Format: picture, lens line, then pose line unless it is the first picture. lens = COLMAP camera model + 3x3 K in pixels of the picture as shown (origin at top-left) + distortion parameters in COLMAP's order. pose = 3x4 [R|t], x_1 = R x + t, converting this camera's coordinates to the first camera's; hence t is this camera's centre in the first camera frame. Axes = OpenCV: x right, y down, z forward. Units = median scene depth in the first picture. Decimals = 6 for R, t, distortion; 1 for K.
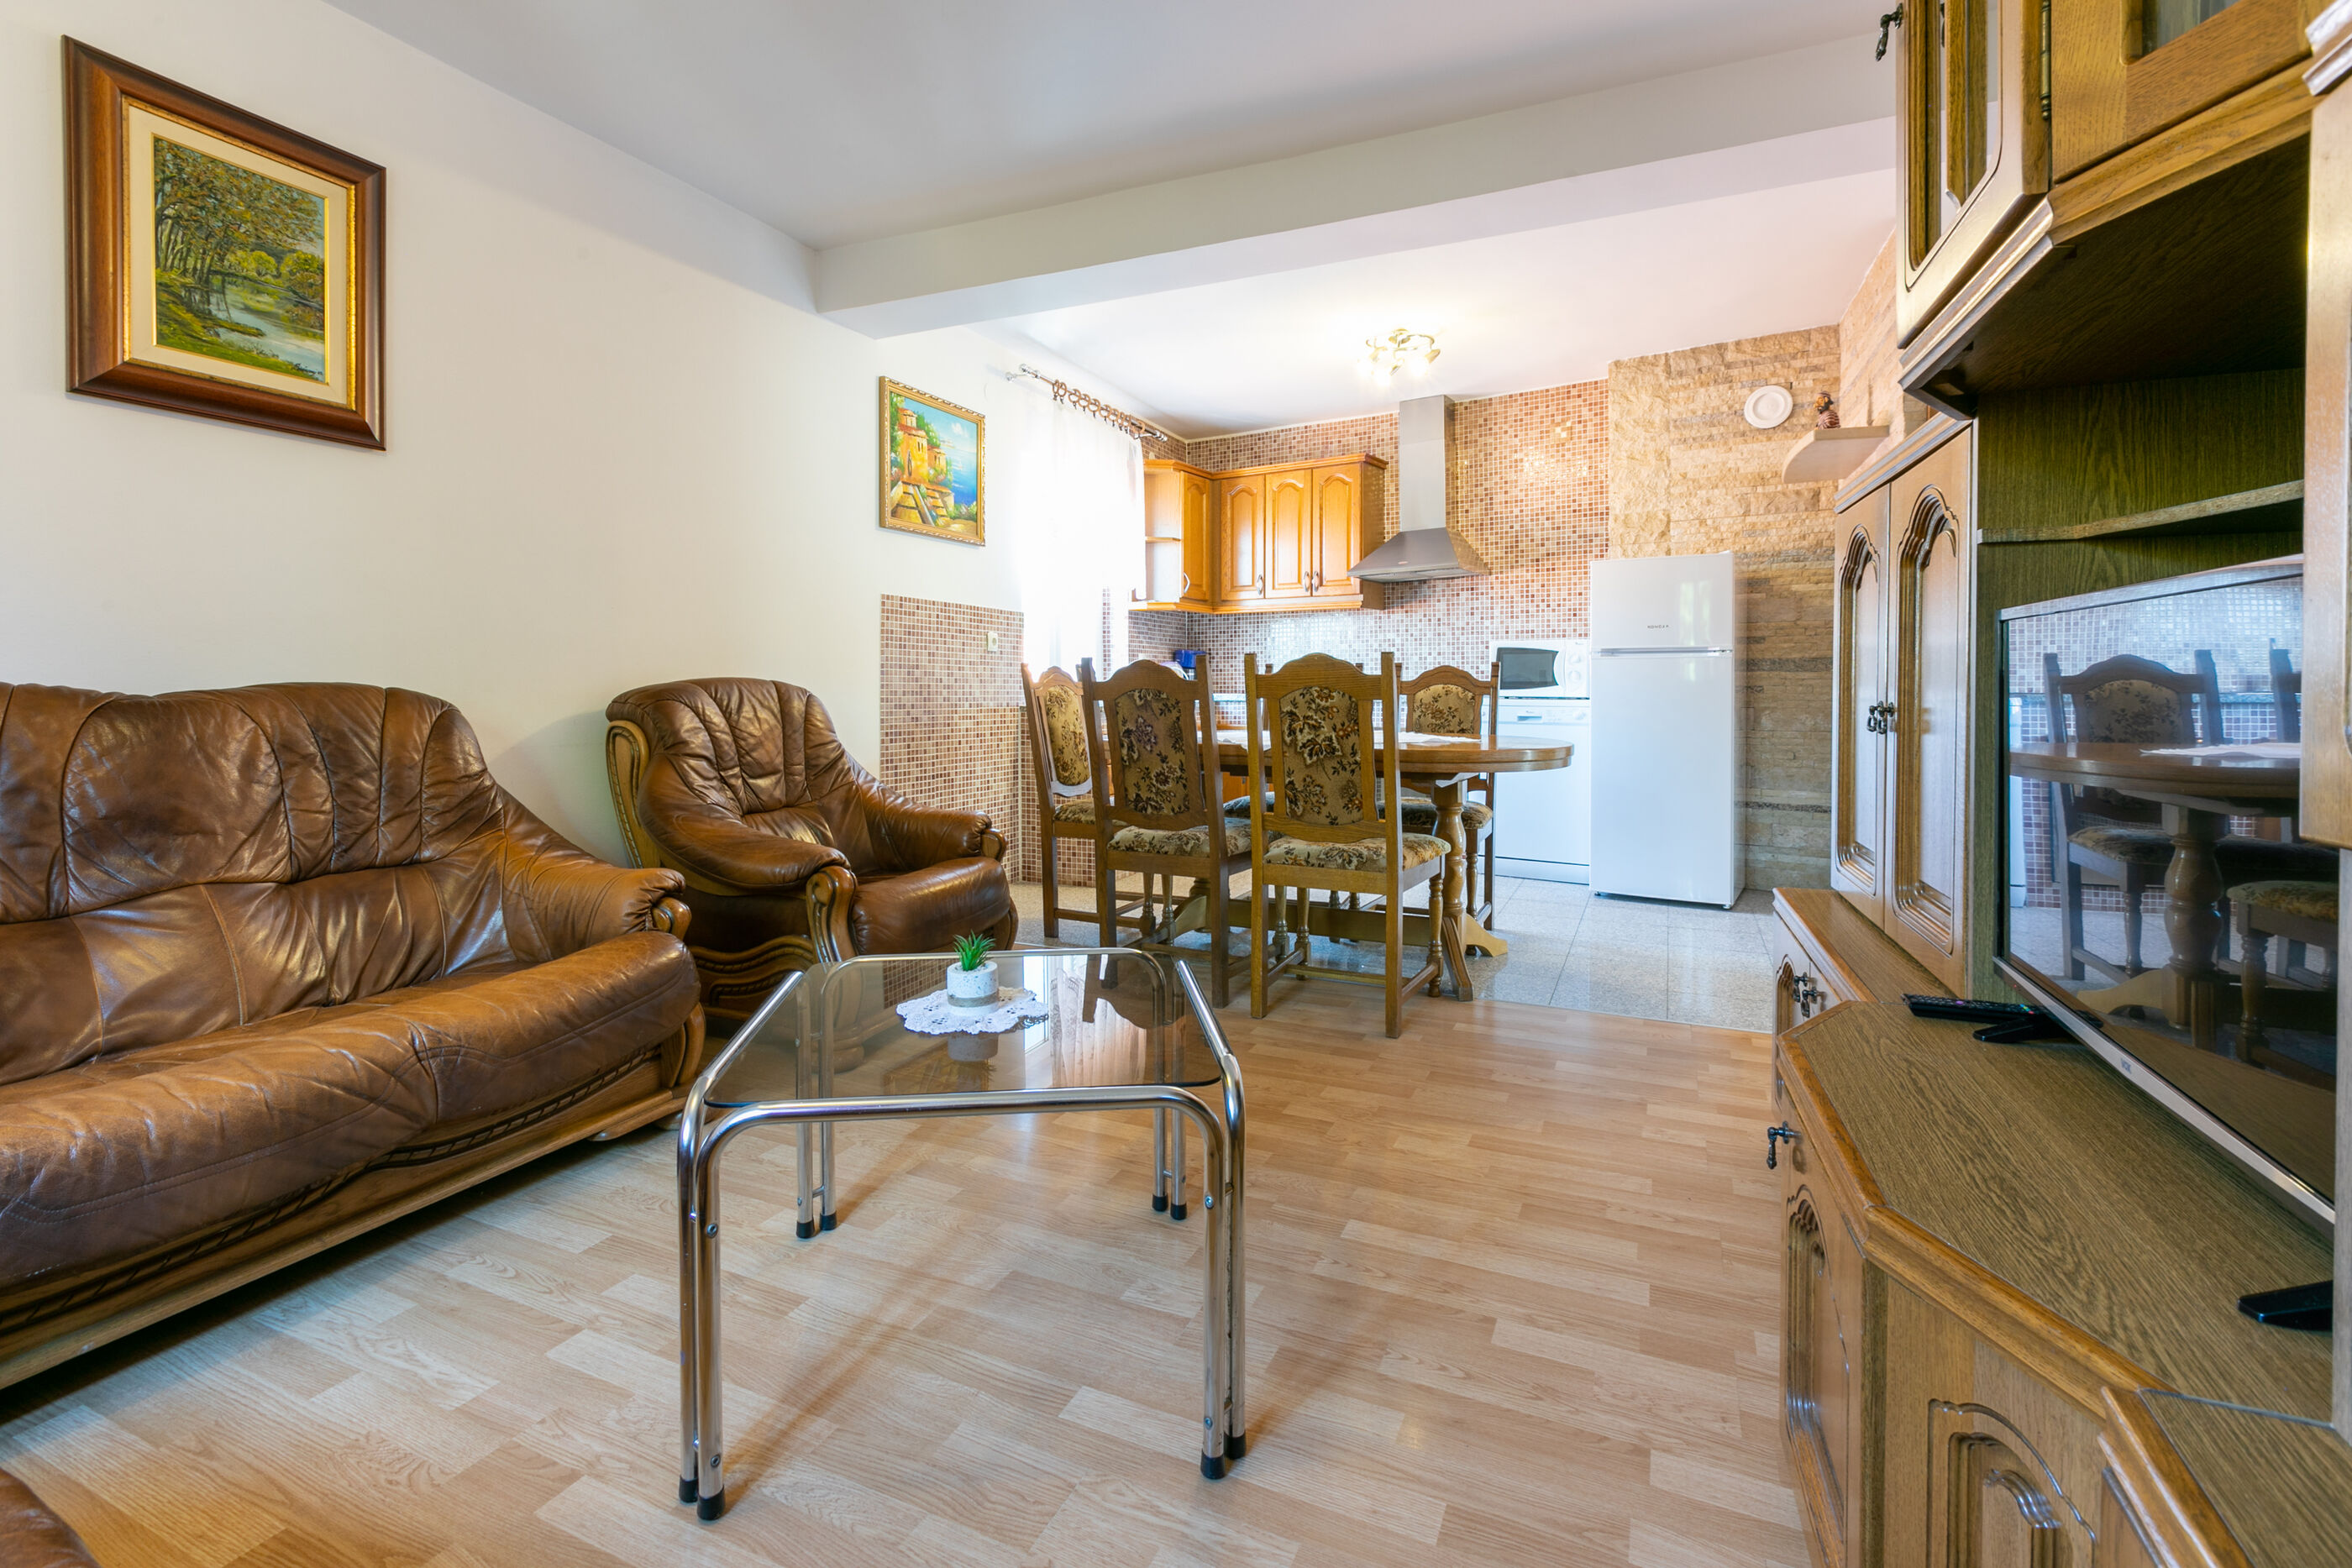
lens RADIAL K [[1069.9, 0, 1166.1], [0, 1069.9, 700.0], [0, 0, 1]] dist [0.005090, -0.003121]
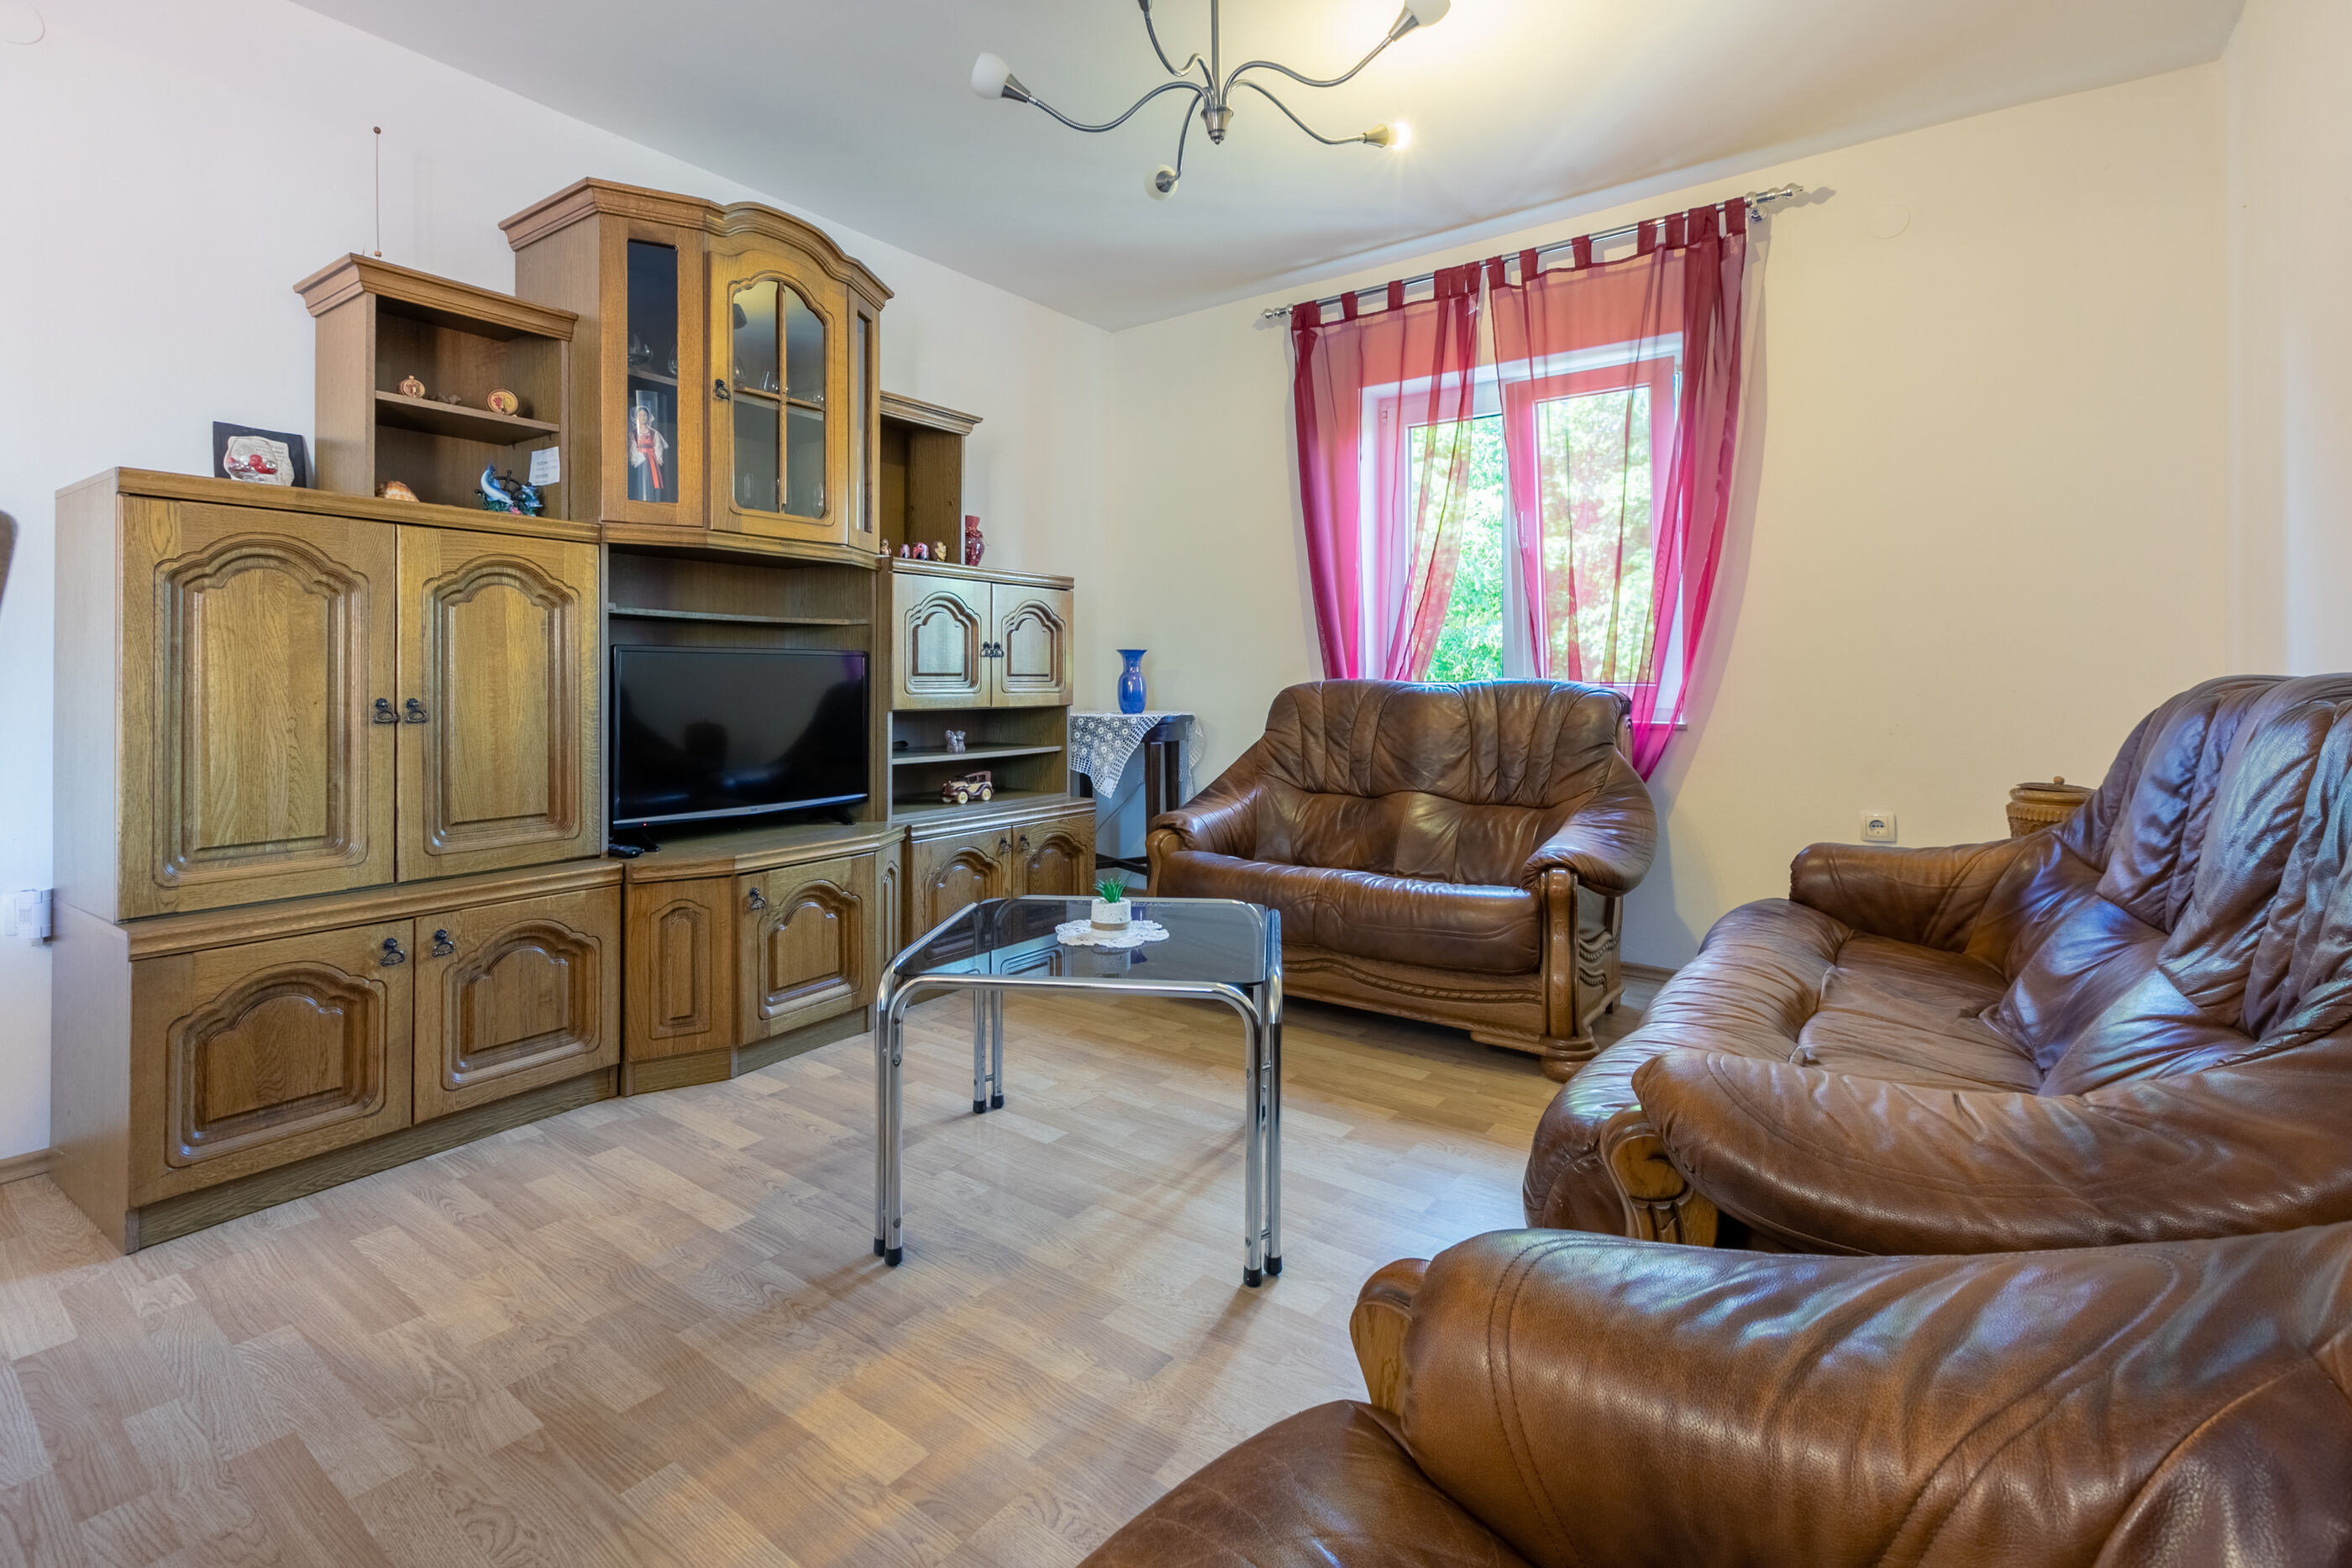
lens RADIAL K [[1069.9, 0, 1140.4], [0, 1069.9, 682.2], [0, 0, 1]] dist [0.005090, -0.003121]
pose [[-0.972857, 0.008532, 0.231248, -0.169466], [0.012681, 0.999784, 0.016462, -0.009775], [-0.231058, 0.018948, -0.972756, 0.733778]]
